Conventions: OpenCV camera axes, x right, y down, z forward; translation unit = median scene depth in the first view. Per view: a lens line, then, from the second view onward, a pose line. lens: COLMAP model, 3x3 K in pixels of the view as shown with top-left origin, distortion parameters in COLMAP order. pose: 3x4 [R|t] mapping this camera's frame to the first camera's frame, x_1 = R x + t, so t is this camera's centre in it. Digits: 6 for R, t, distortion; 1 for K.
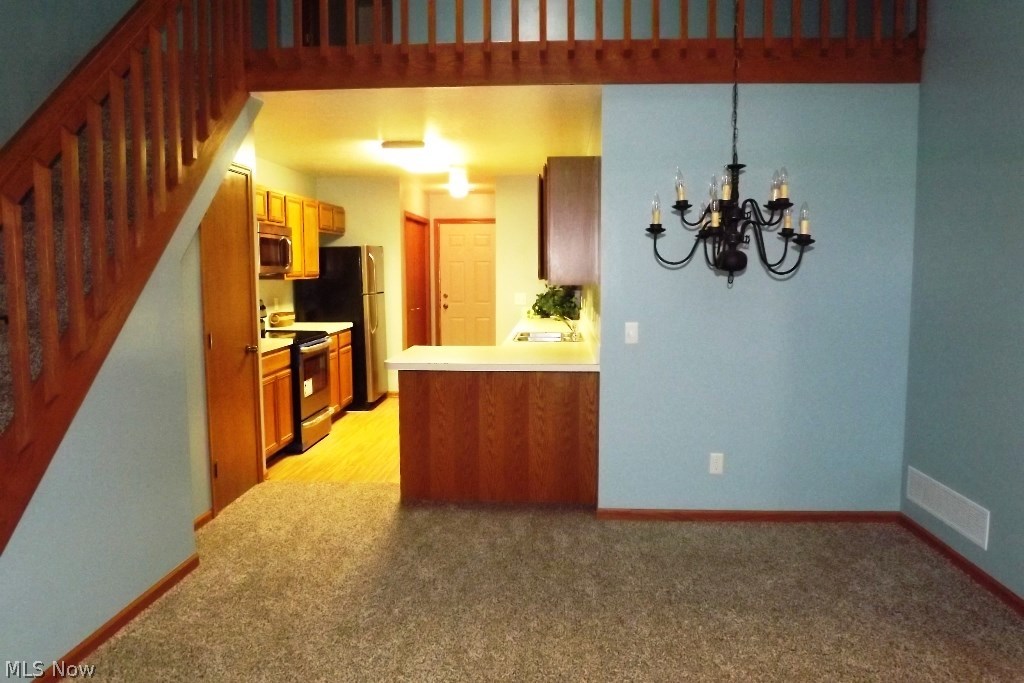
lens RADIAL K [[727.5, 0, 512.0], [0, 727.5, 341.5], [0, 0, 1]] dist [-0.065230, 0.002314]
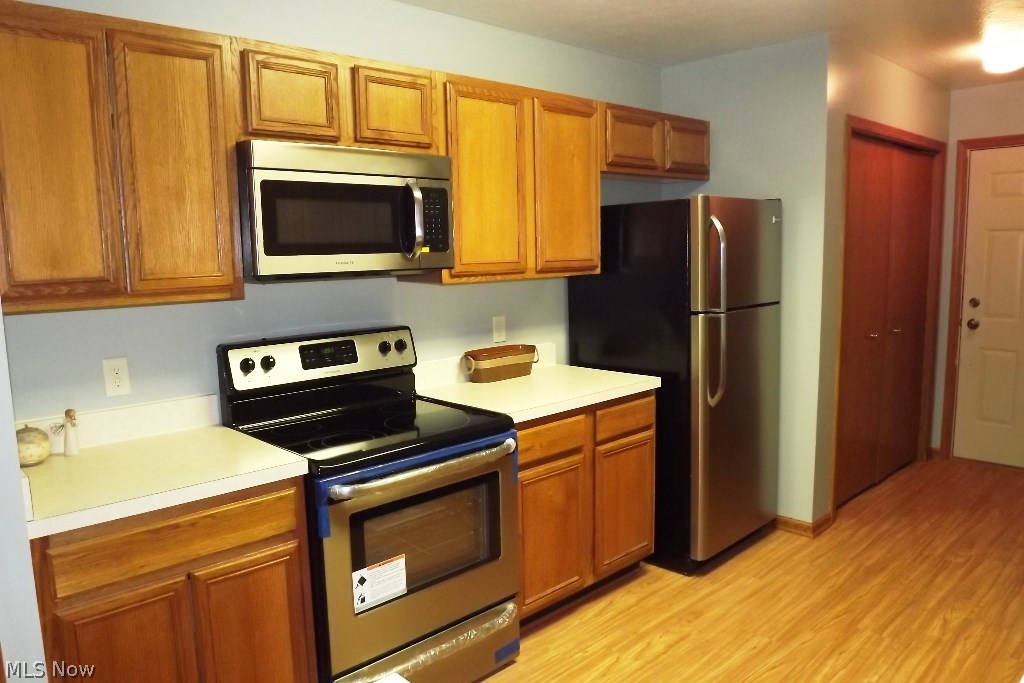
lens RADIAL K [[727.5, 0, 512.0], [0, 727.5, 341.5], [0, 0, 1]] dist [-0.065230, 0.002314]
pose [[0.725953, 0.073358, -0.683821, 0.009662], [-0.046707, 0.997258, 0.057398, -0.067001], [0.686157, -0.009729, 0.727388, 0.614838]]
